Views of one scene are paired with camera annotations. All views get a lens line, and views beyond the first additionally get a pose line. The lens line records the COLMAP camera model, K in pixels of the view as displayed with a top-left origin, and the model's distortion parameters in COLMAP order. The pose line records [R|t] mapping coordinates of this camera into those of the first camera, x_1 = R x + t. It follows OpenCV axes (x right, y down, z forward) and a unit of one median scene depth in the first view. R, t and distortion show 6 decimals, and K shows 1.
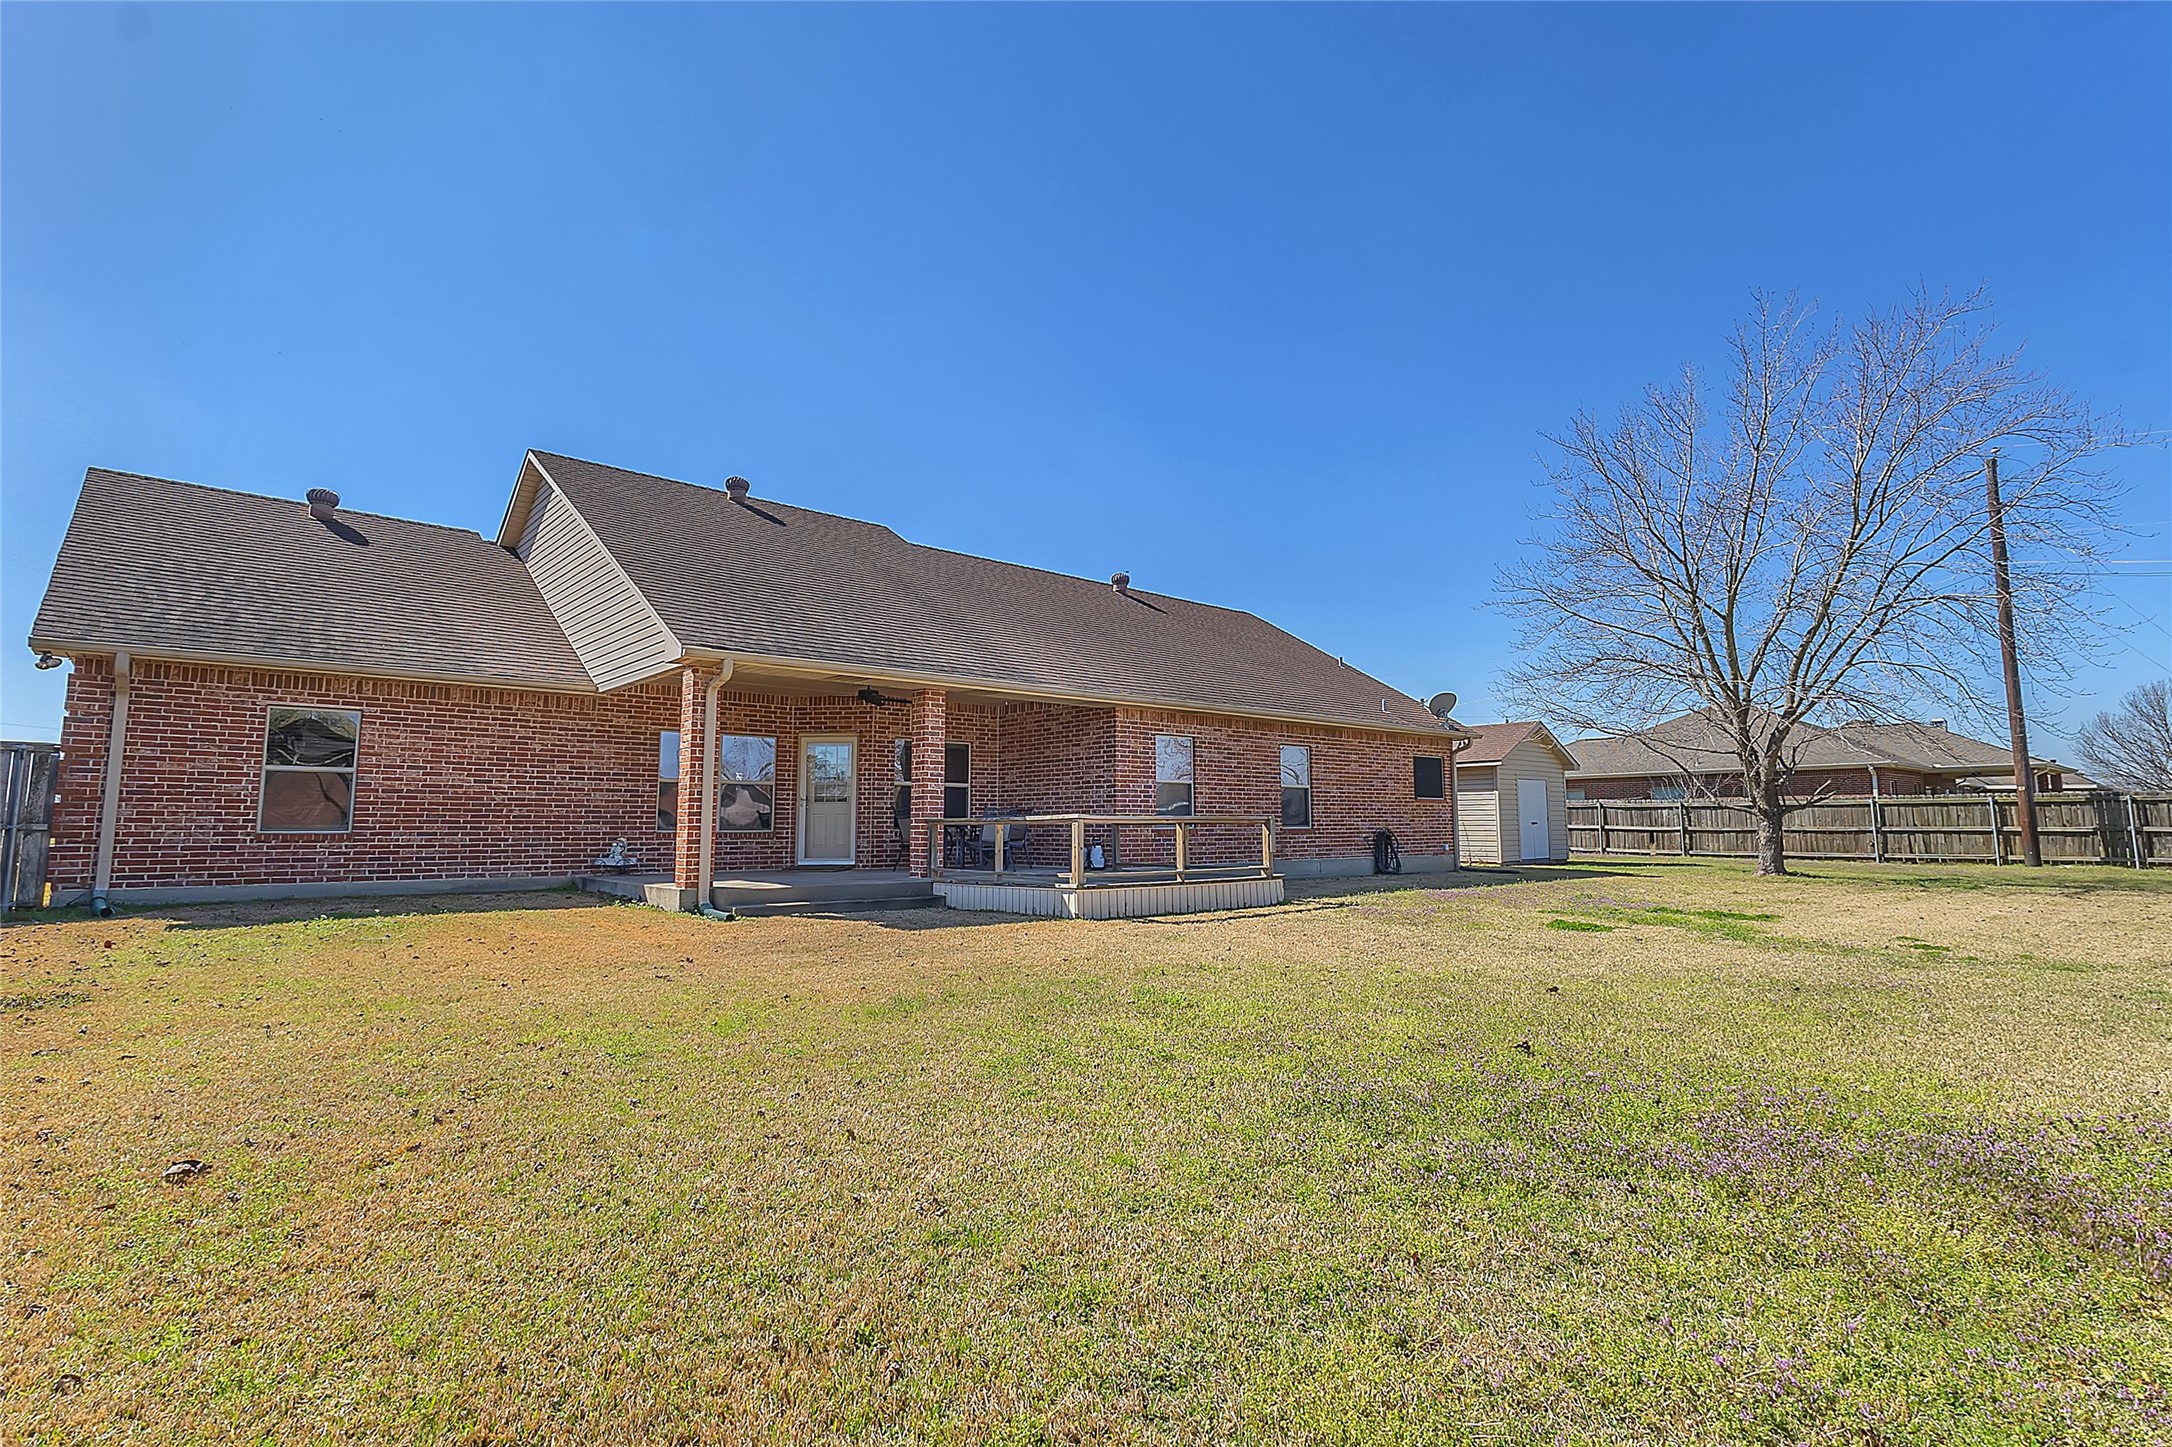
lens RADIAL K [[1052.2, 0, 1086.1], [0, 1052.2, 723.1], [0, 0, 1]] dist [0.006885, 0.000784]
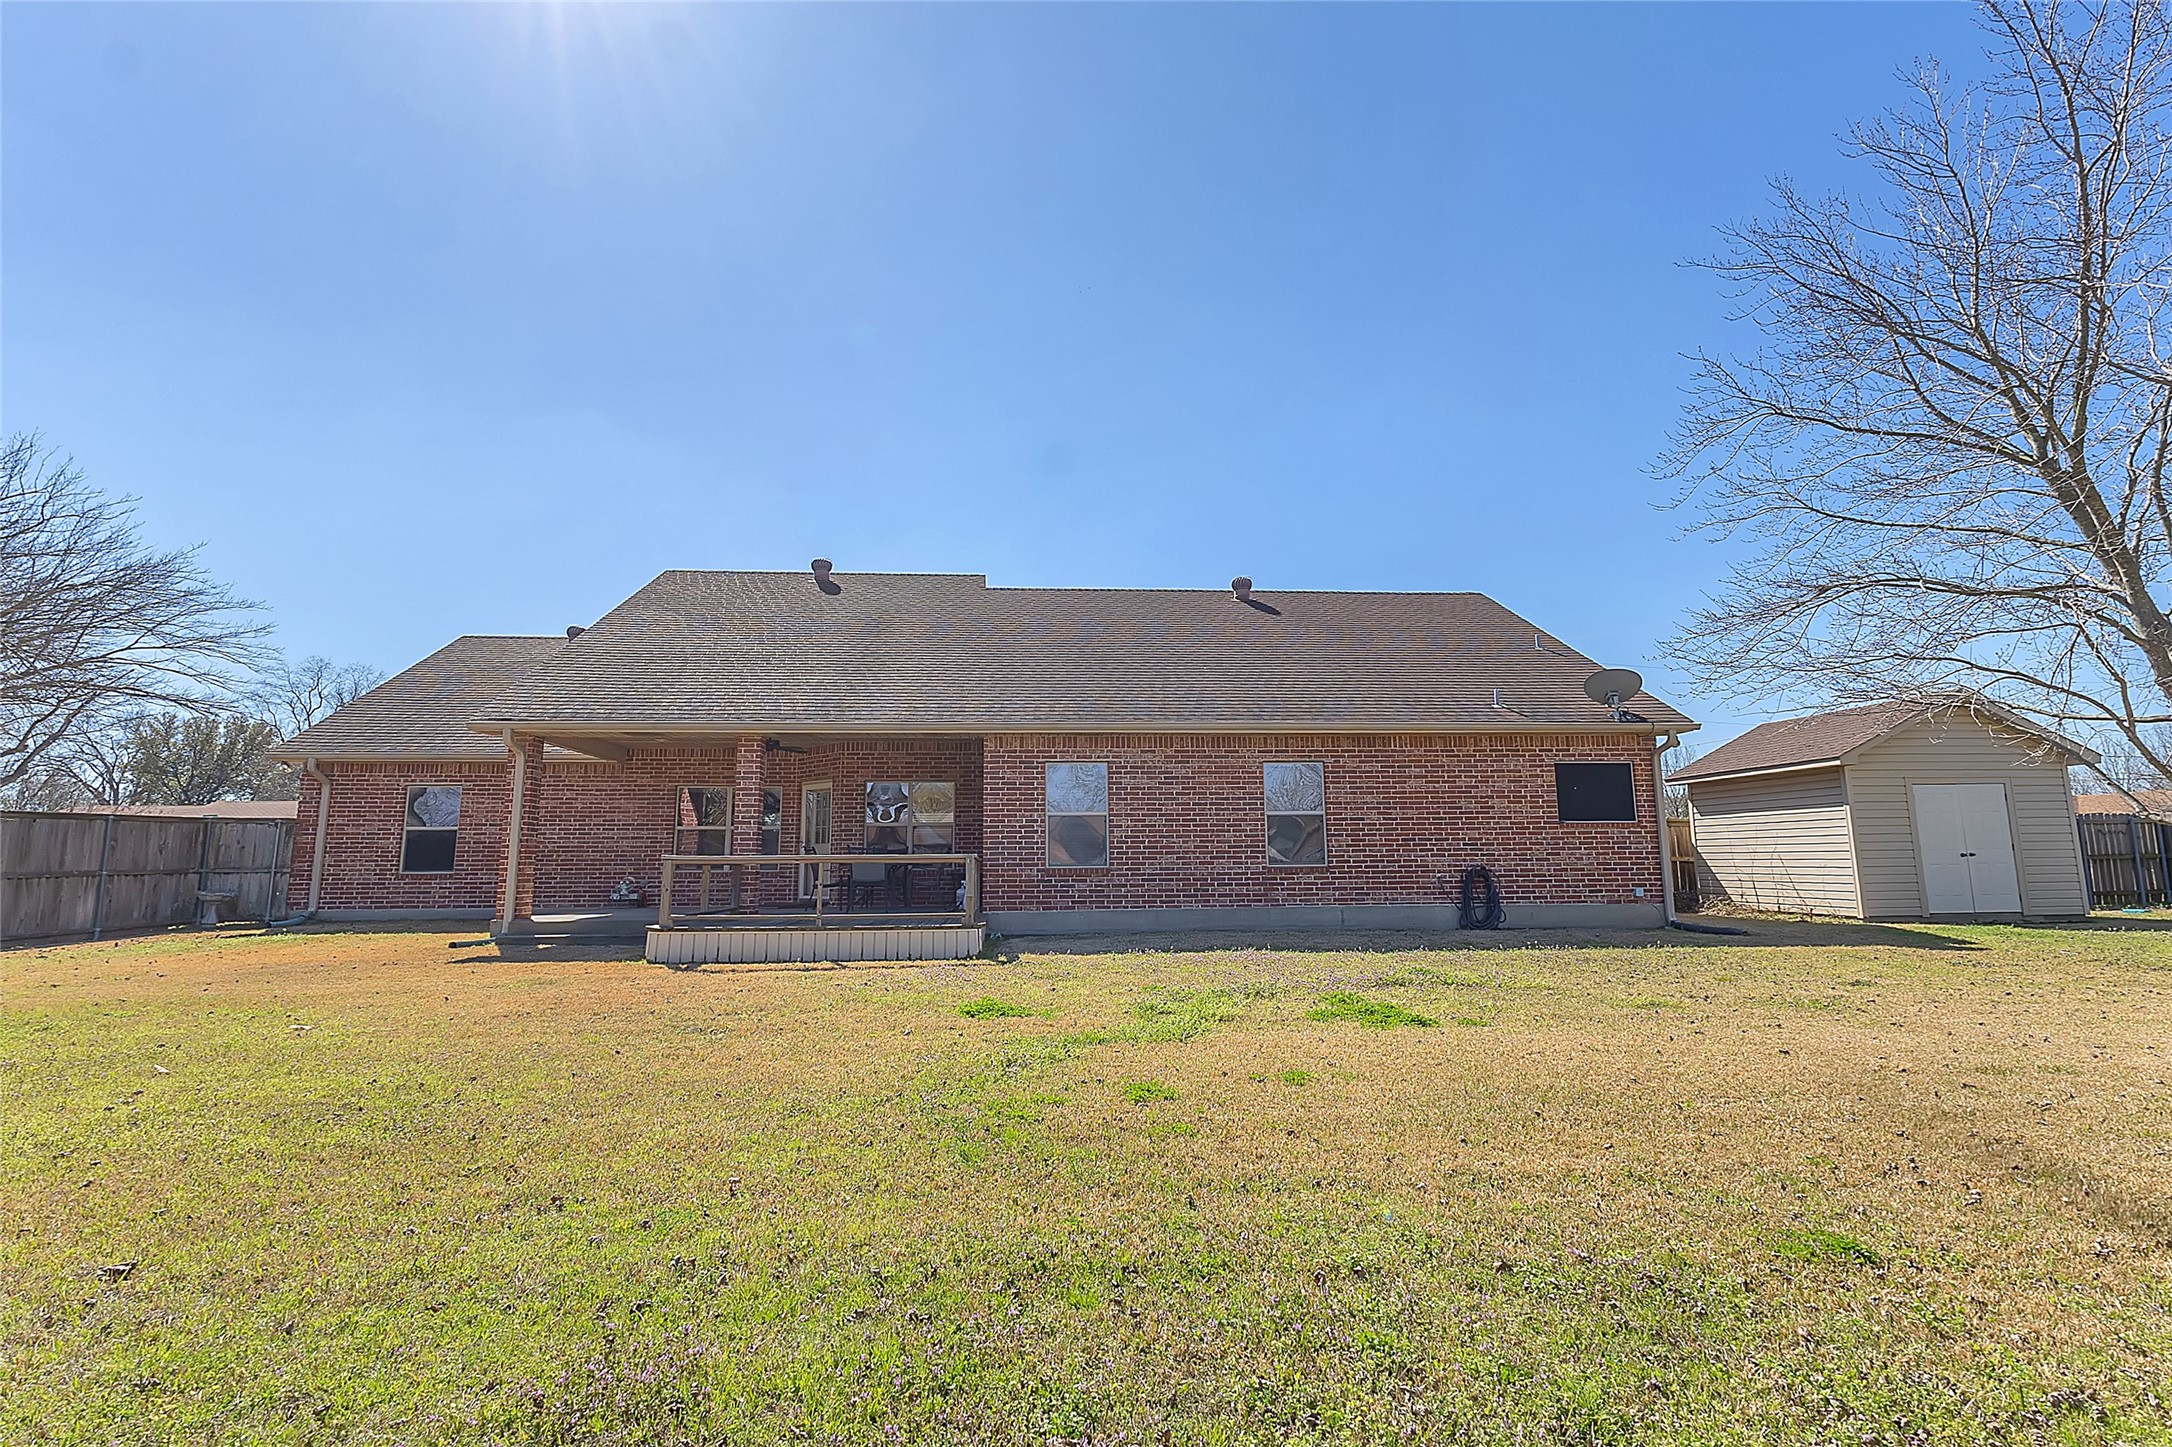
lens RADIAL K [[1052.2, 0, 1087.1], [0, 1052.2, 715.1], [0, 0, 1]] dist [0.006885, 0.000784]
pose [[0.790748, -0.090255, -0.605452, 0.566124], [0.065913, 0.995874, -0.062369, 0.025365], [0.608583, 0.009411, 0.793434, 0.269983]]
